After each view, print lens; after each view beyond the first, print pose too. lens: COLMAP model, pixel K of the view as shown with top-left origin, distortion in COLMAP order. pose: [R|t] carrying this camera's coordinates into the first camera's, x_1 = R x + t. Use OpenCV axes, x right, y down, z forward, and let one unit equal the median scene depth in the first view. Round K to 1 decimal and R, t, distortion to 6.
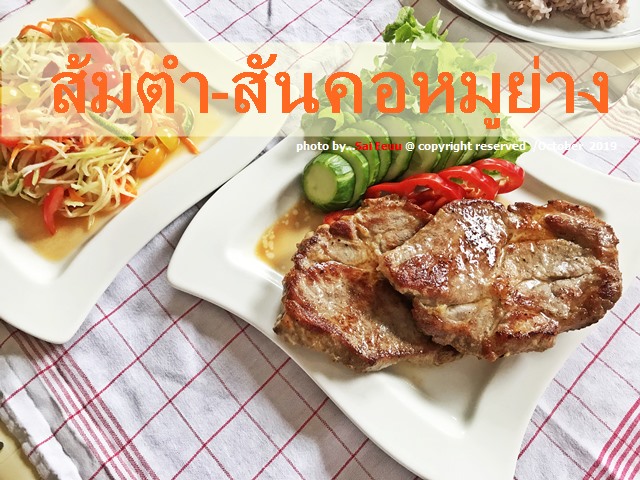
lens RADIAL K [[527.0, 0, 320.8], [0, 527.0, 239.0], [0, 0, 1]] dist [-0.003819, -0.018770]
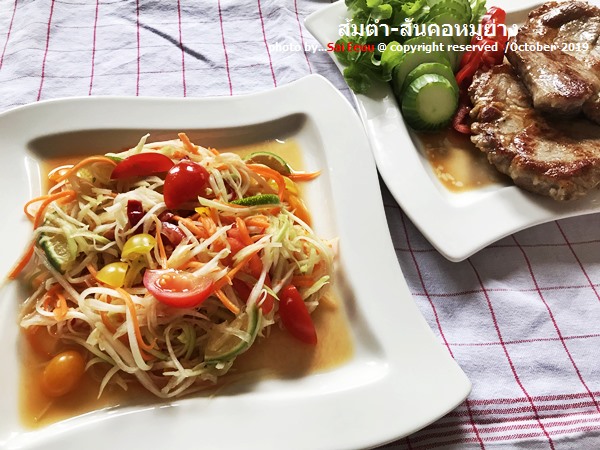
lens RADIAL K [[494.1, 0, 300.0], [0, 494.1, 226.2], [0, 0, 1]] dist [-0.003819, -0.018770]
pose [[0.594740, -0.664323, 0.452723, -0.808524], [0.722883, 0.688326, 0.060396, -0.205015], [-0.351744, 0.291346, 0.889603, 0.341025]]
